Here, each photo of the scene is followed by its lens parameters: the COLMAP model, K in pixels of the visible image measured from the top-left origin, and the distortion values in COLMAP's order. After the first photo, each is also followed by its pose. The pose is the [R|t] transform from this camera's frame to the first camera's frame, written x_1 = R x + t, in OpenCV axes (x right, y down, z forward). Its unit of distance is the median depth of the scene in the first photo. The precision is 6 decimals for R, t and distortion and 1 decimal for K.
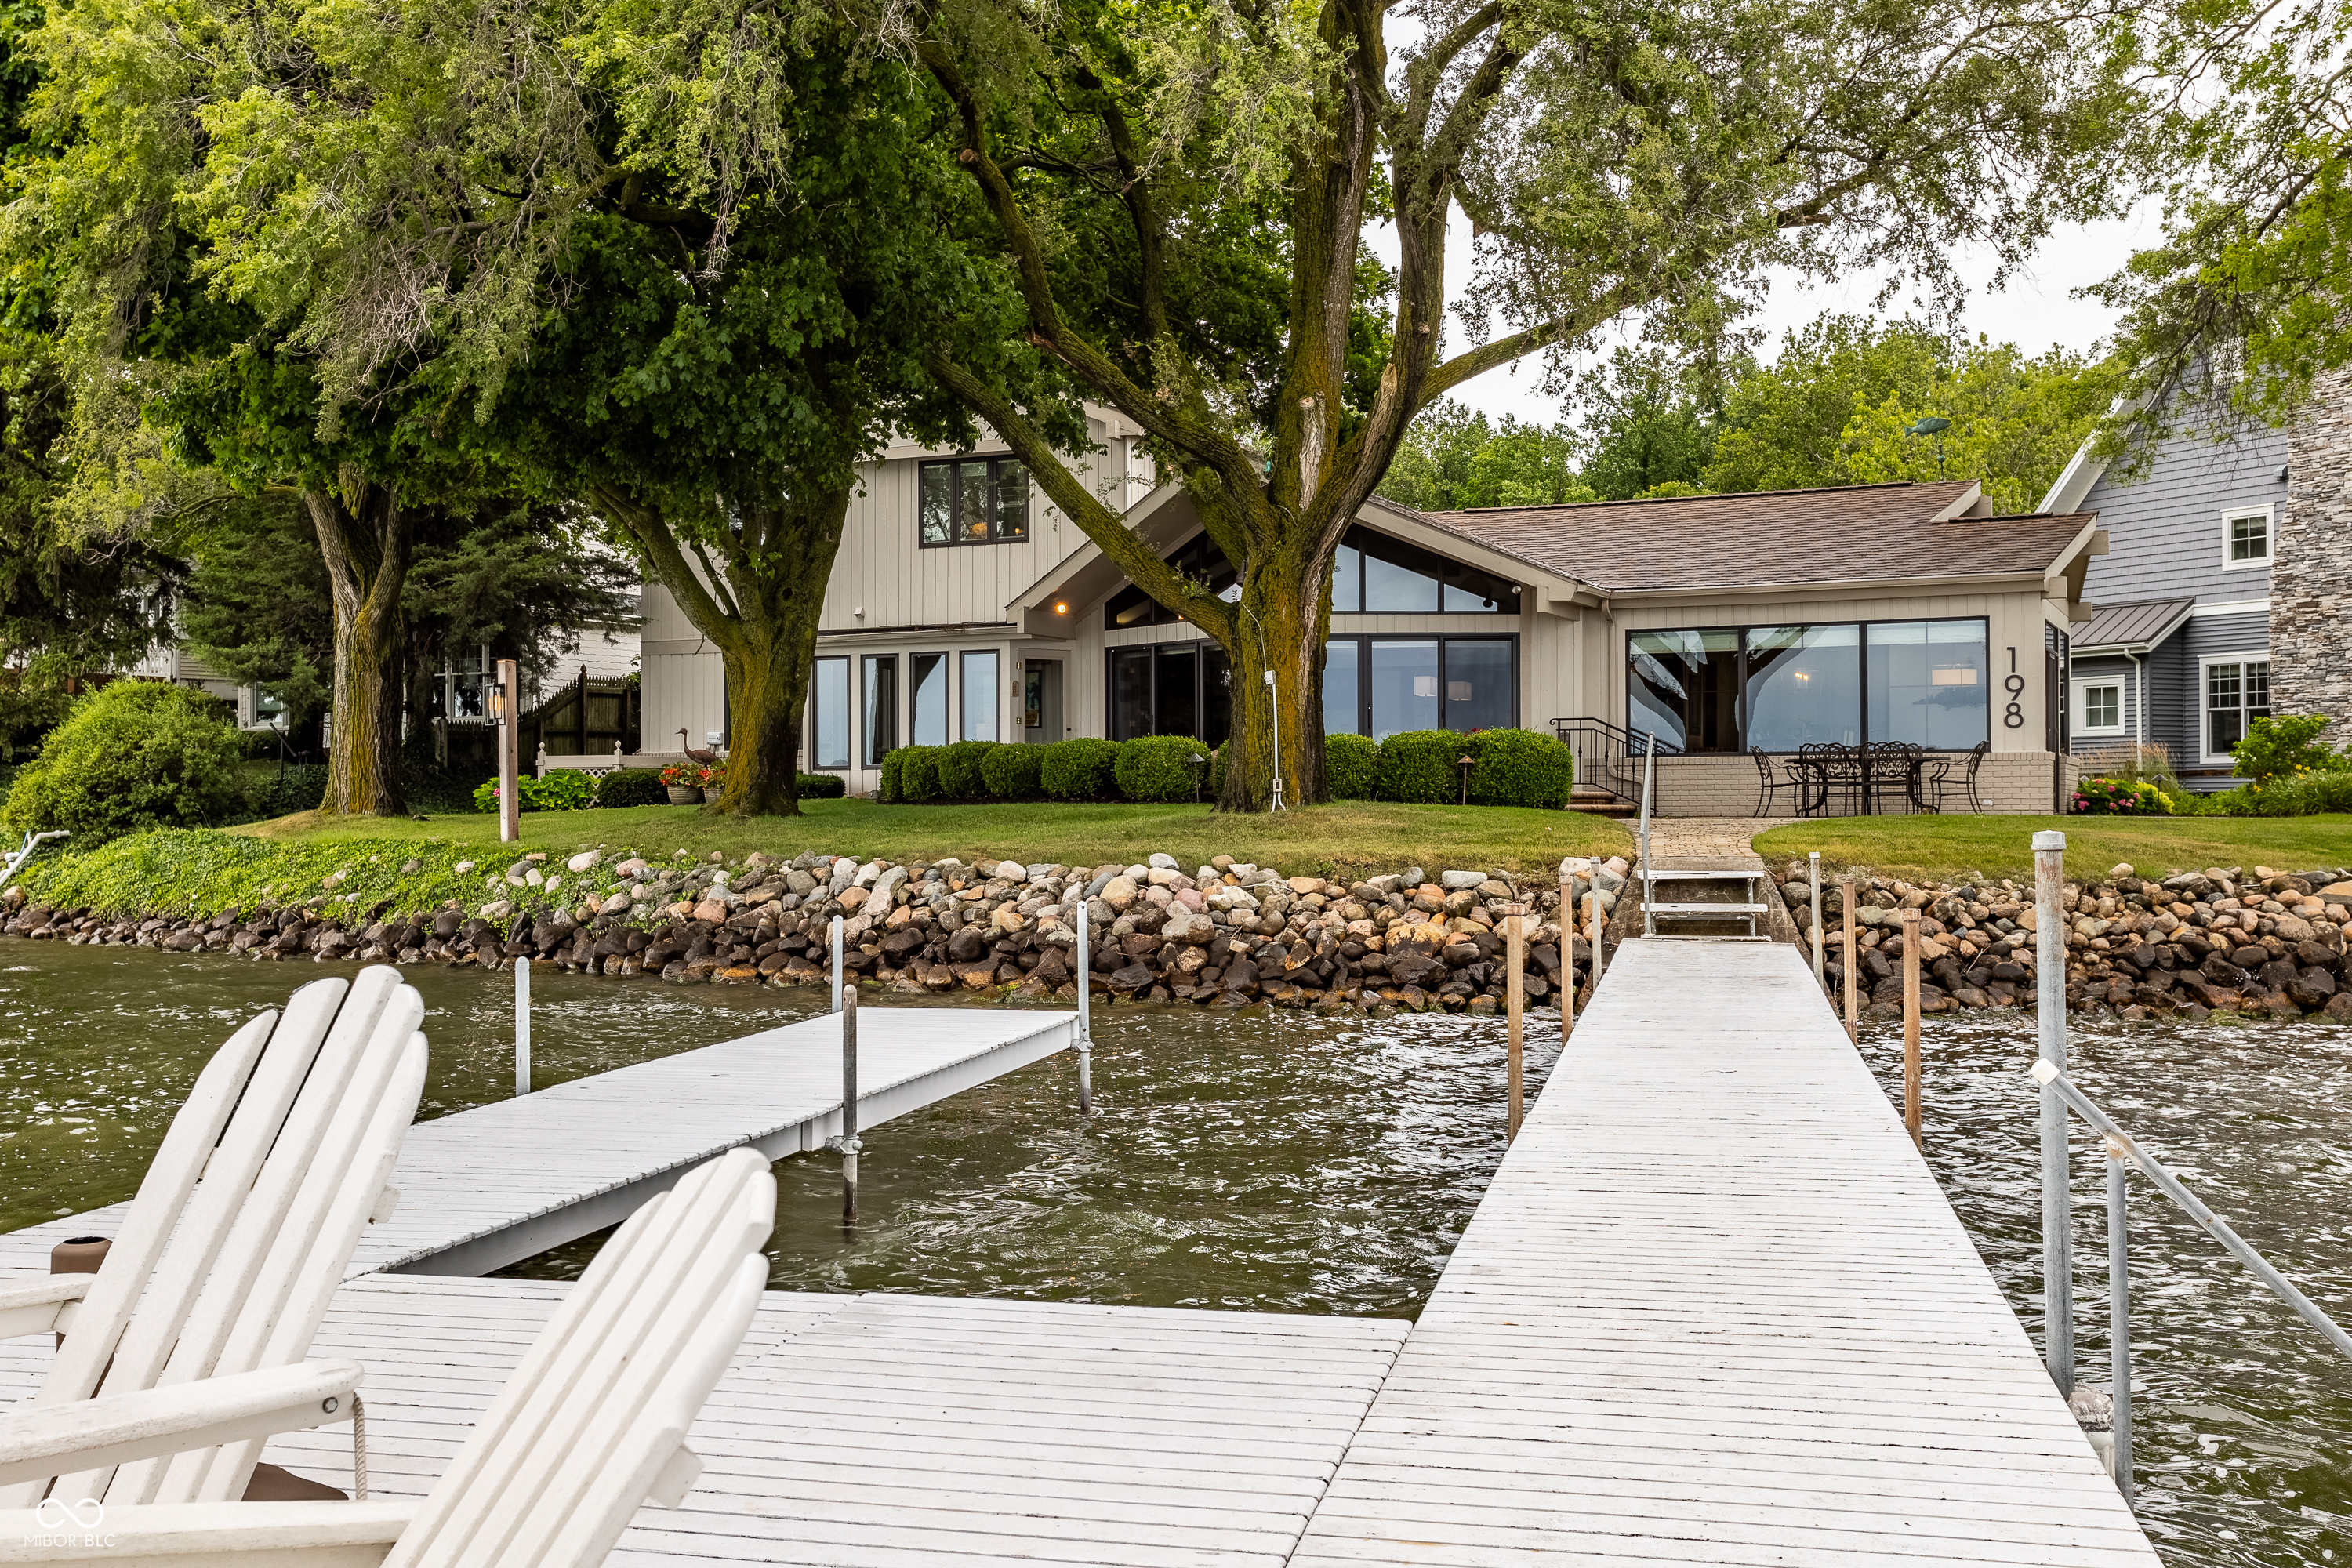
lens RADIAL K [[2351.0, 0, 1164.7], [0, 2351.0, 655.7], [0, 0, 1]] dist [0.123071, -0.239054]
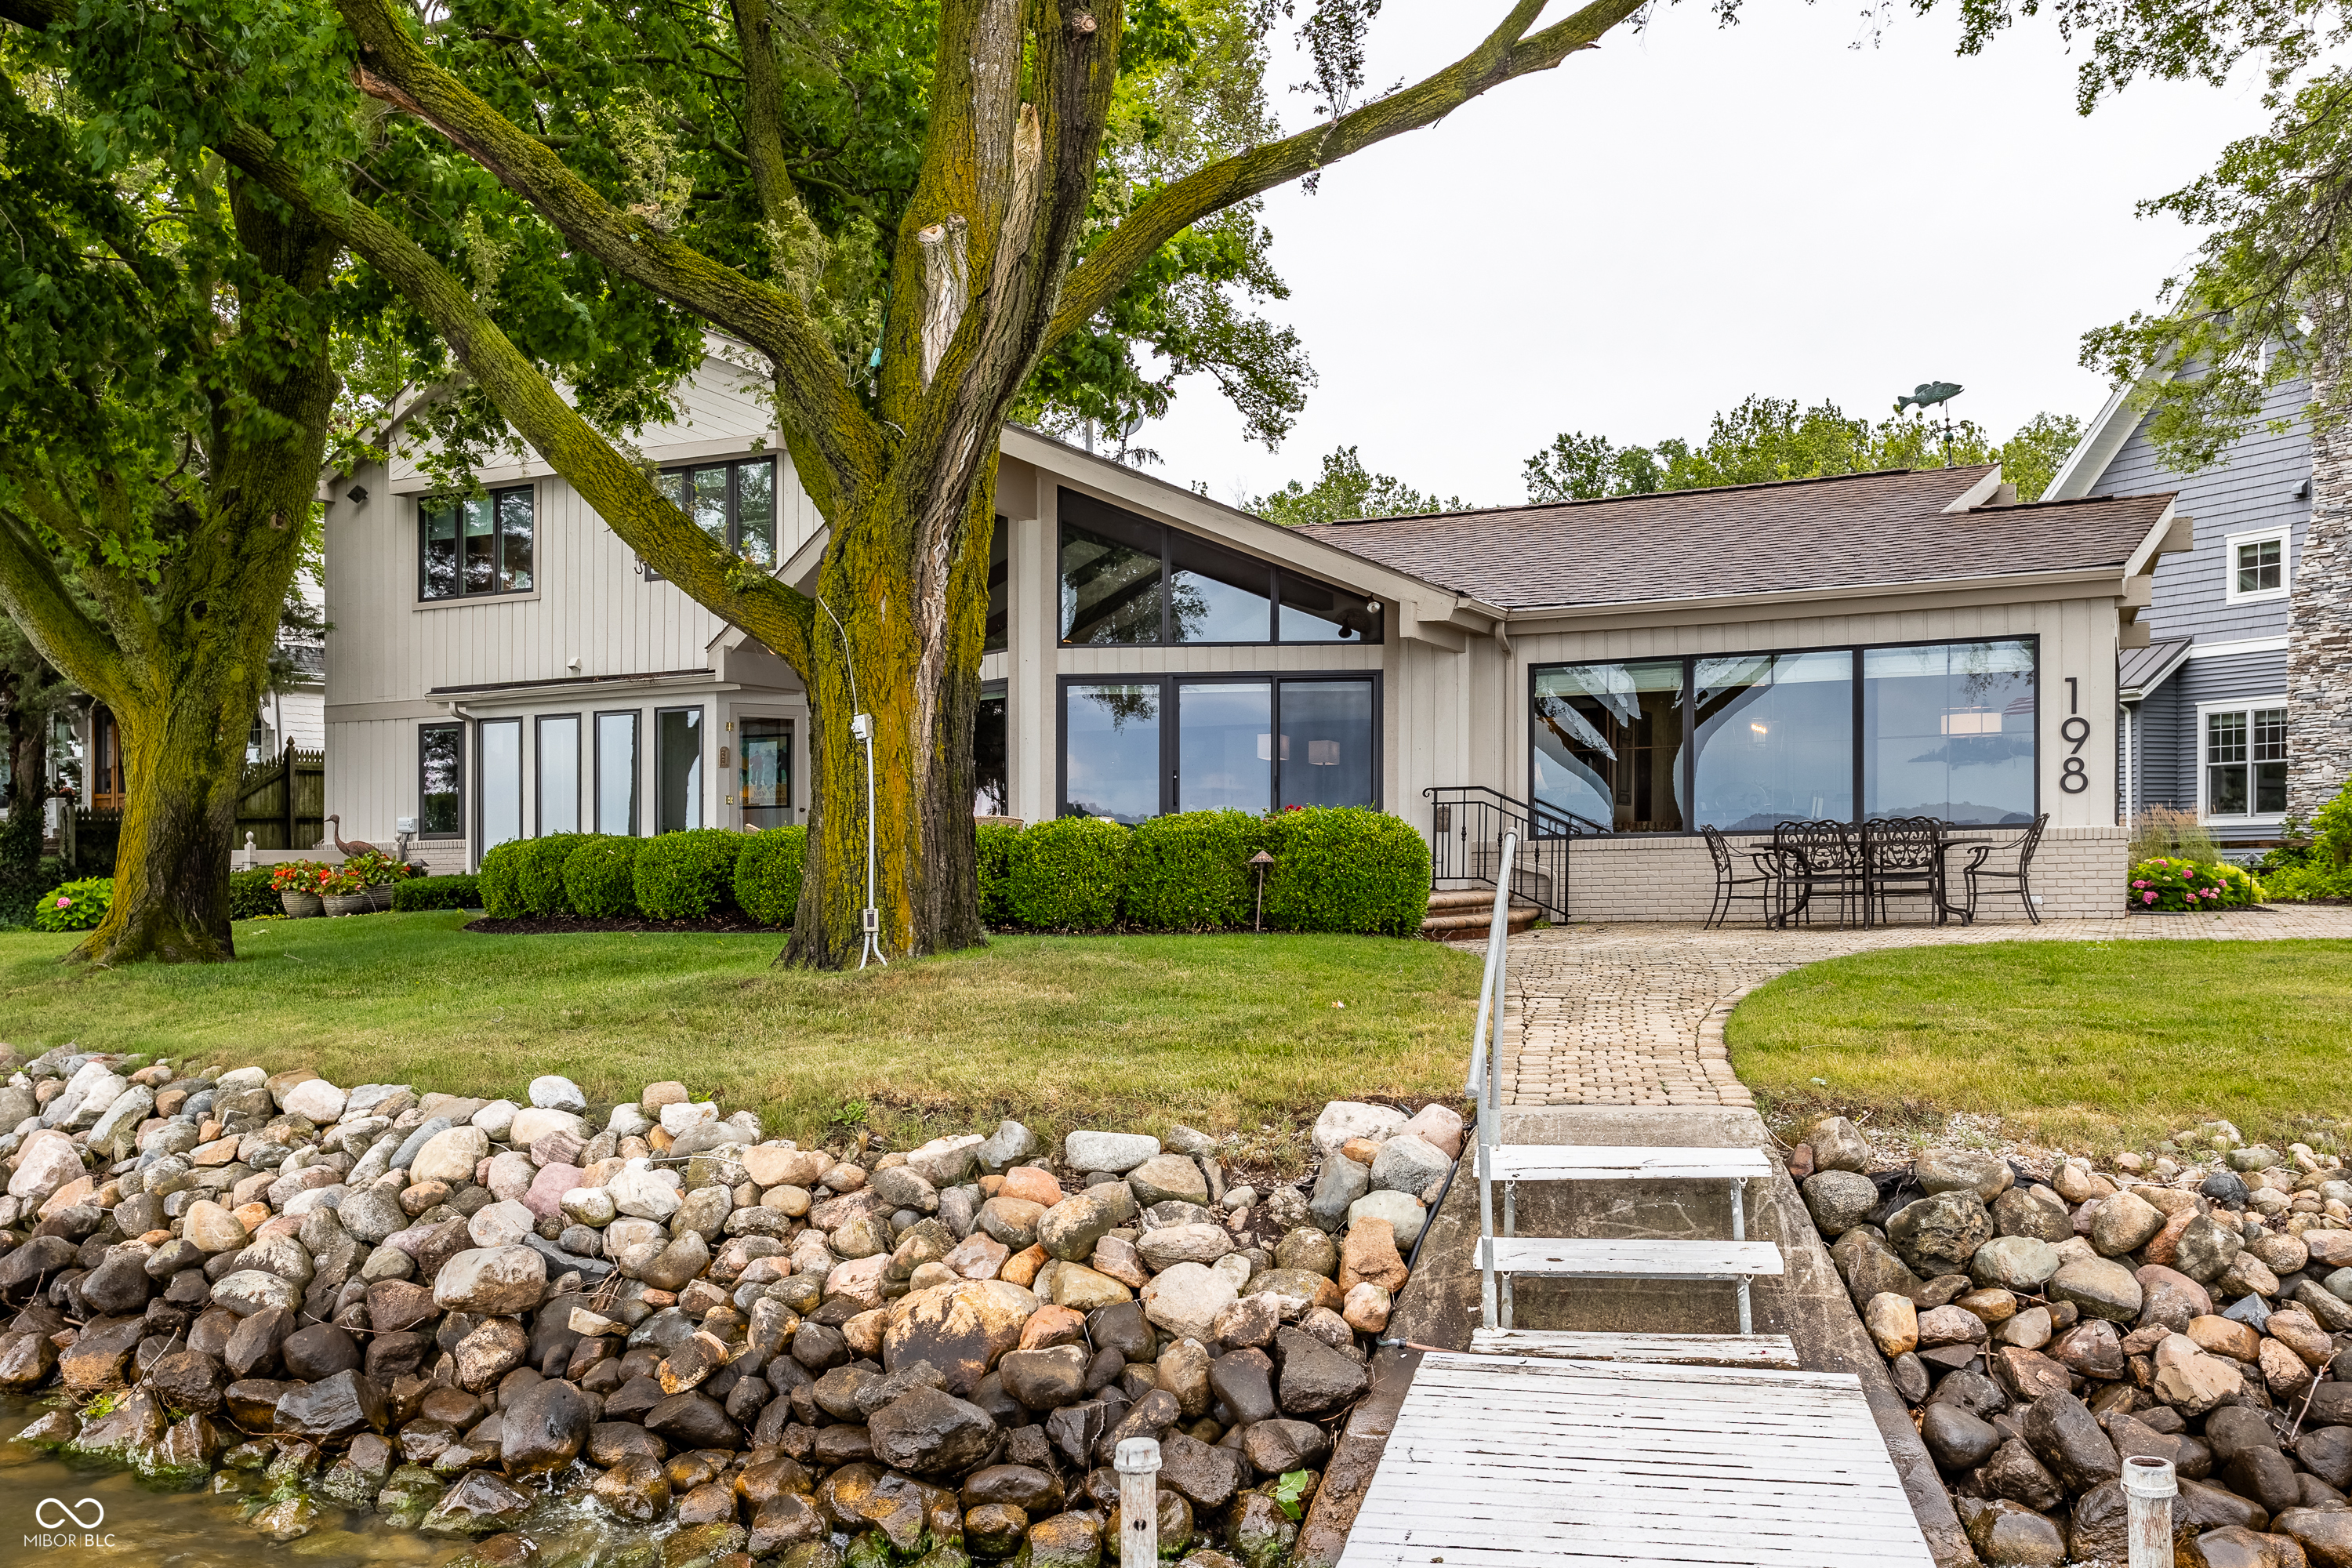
lens RADIAL K [[2097.2, 0, 1166.0], [0, 2097.2, 849.6], [0, 0, 1]] dist [0.004035, 0.004102]
pose [[0.999912, -0.013177, 0.001693, 0.084933], [0.013060, 0.998309, 0.056649, 0.008165], [-0.002437, -0.056622, 0.998393, 0.367484]]
